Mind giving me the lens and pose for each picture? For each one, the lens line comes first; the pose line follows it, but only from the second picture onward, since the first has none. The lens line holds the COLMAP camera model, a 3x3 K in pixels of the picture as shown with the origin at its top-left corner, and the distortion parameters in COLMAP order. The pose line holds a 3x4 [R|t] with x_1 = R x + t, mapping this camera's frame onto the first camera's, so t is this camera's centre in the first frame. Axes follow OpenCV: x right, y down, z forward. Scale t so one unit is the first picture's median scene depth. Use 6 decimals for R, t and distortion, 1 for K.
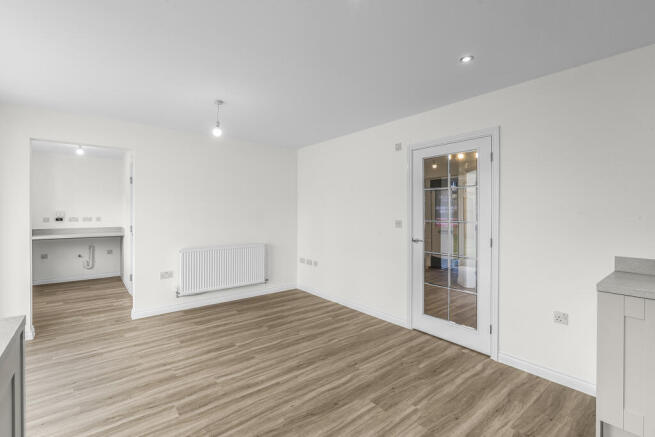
lens RADIAL K [[299.6, 0, 320.9], [0, 299.6, 208.6], [0, 0, 1]] dist [0.024835, 0.000036]
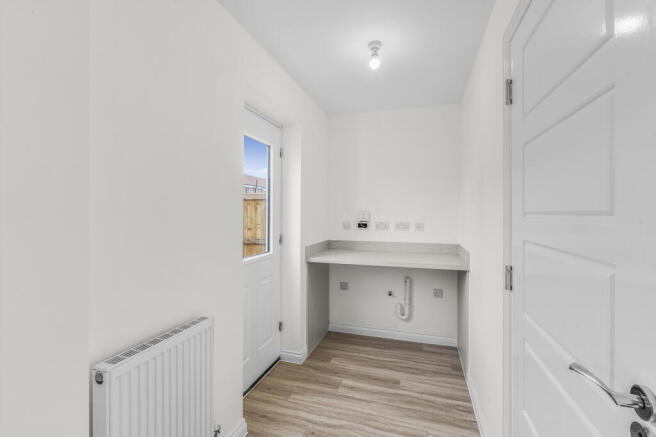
lens RADIAL K [[300.1, 0, 327.2], [0, 300.1, 218.1], [0, 0, 1]] dist [0.024835, 0.000036]
pose [[0.562651, 0.000358, -0.826695, -0.407286], [0.000164, 1.000000, 0.000545, 0.020409], [0.826695, -0.000442, 0.562651, 0.597554]]
